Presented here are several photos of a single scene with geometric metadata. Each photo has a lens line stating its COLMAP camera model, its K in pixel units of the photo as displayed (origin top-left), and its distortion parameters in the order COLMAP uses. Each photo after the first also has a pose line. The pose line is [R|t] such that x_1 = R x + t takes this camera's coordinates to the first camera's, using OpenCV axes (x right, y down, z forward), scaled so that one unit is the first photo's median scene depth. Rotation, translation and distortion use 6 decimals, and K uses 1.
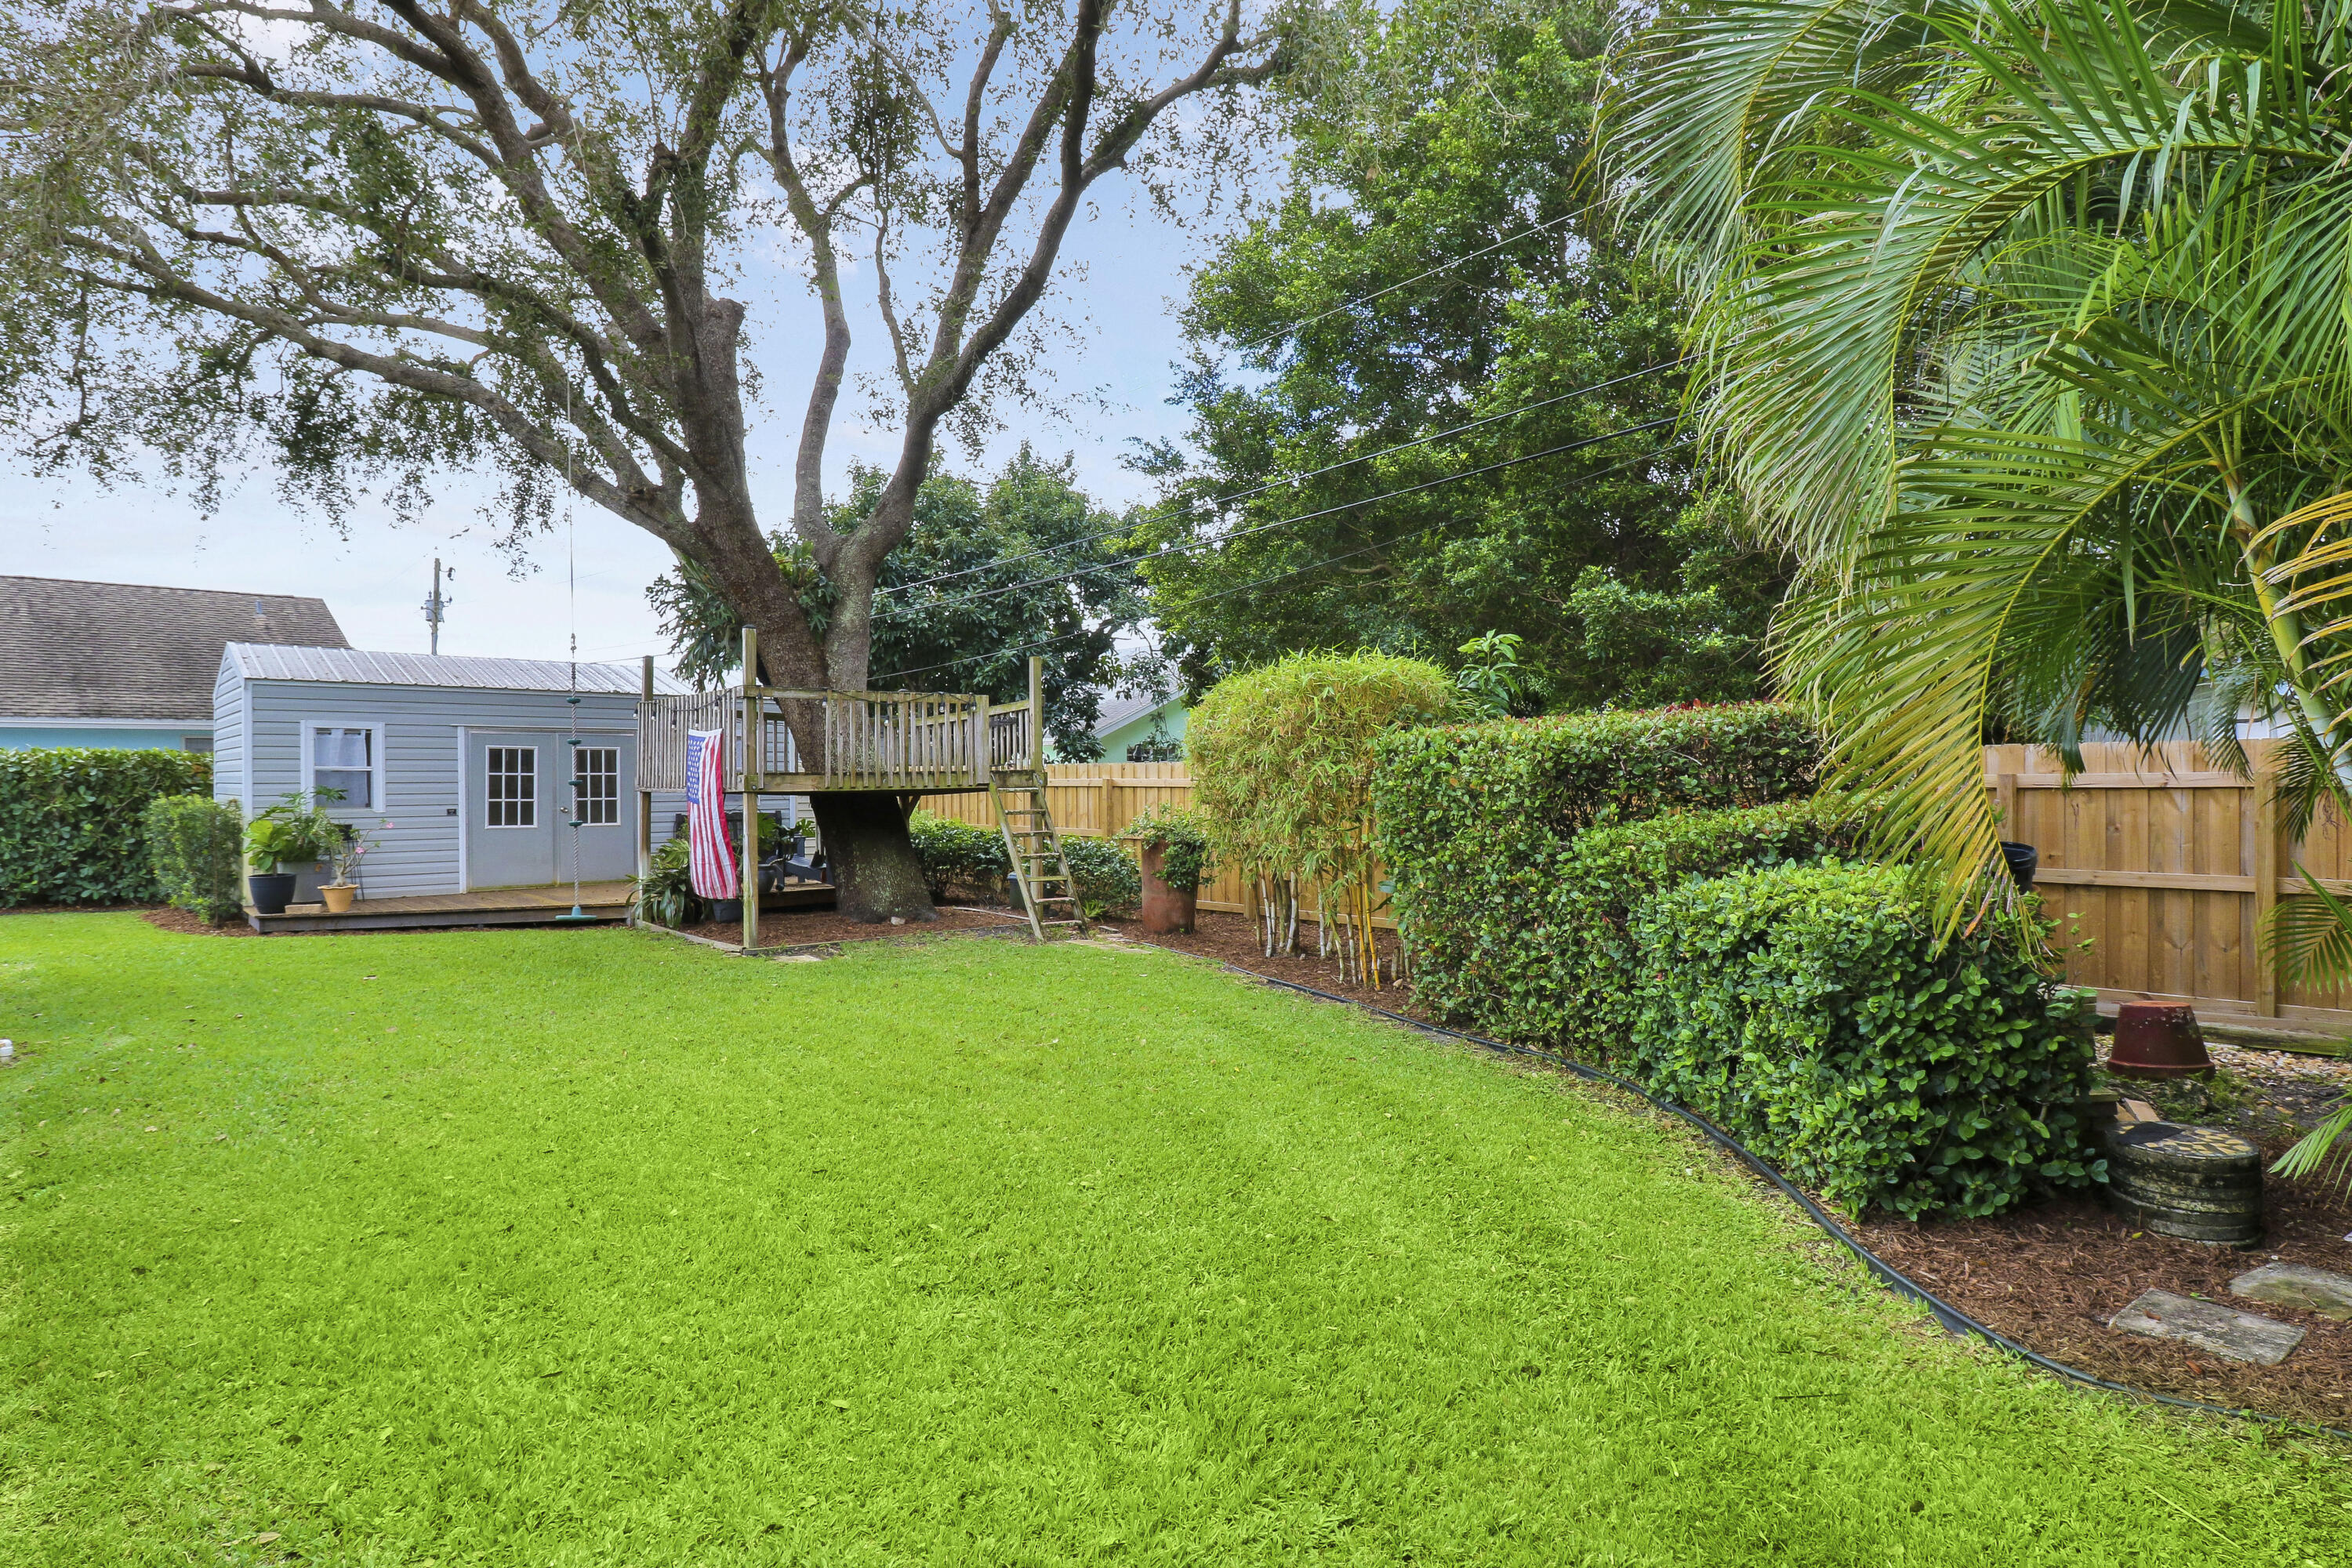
lens RADIAL K [[1257.2, 0, 1179.5], [0, 1257.2, 783.4], [0, 0, 1]] dist [0.007087, -0.001938]
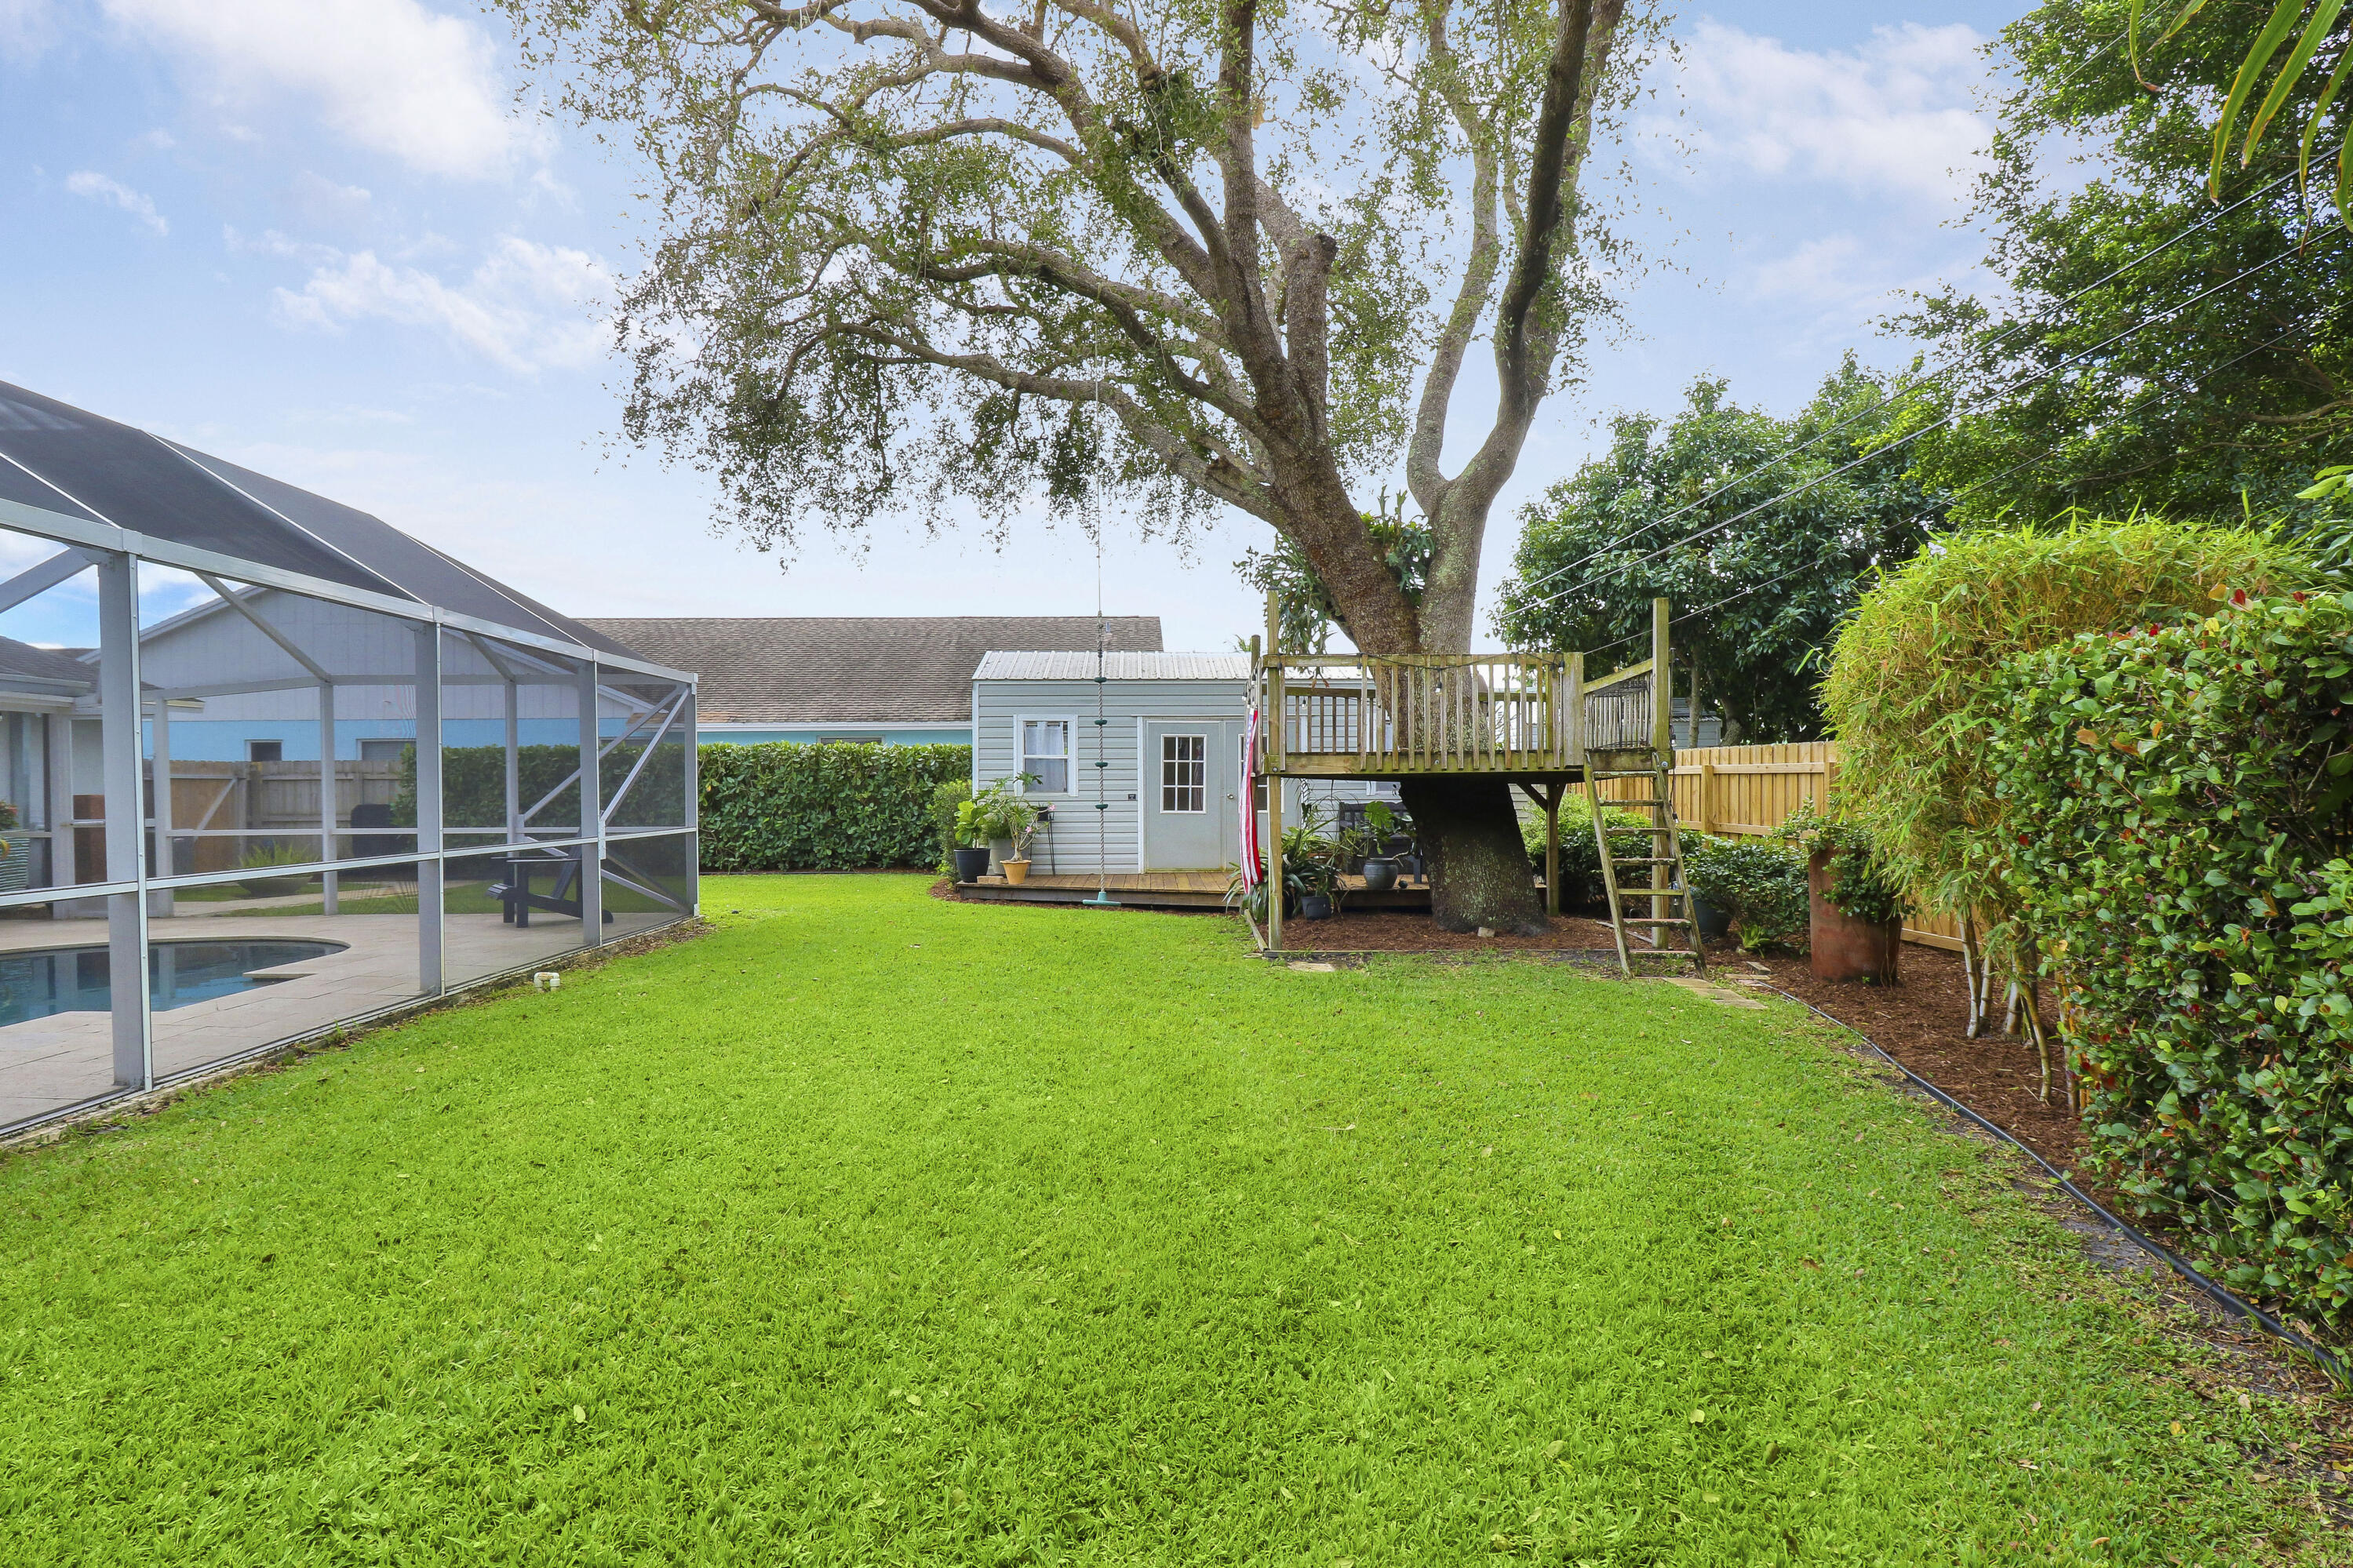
lens RADIAL K [[1257.5, 0, 1172.5], [0, 1257.5, 792.9], [0, 0, 1]] dist [0.007087, -0.001938]
pose [[0.767038, 0.007800, -0.641555, 0.138200], [-0.001290, 0.999943, 0.010615, 0.008226], [0.641601, -0.007314, 0.767004, 0.214905]]
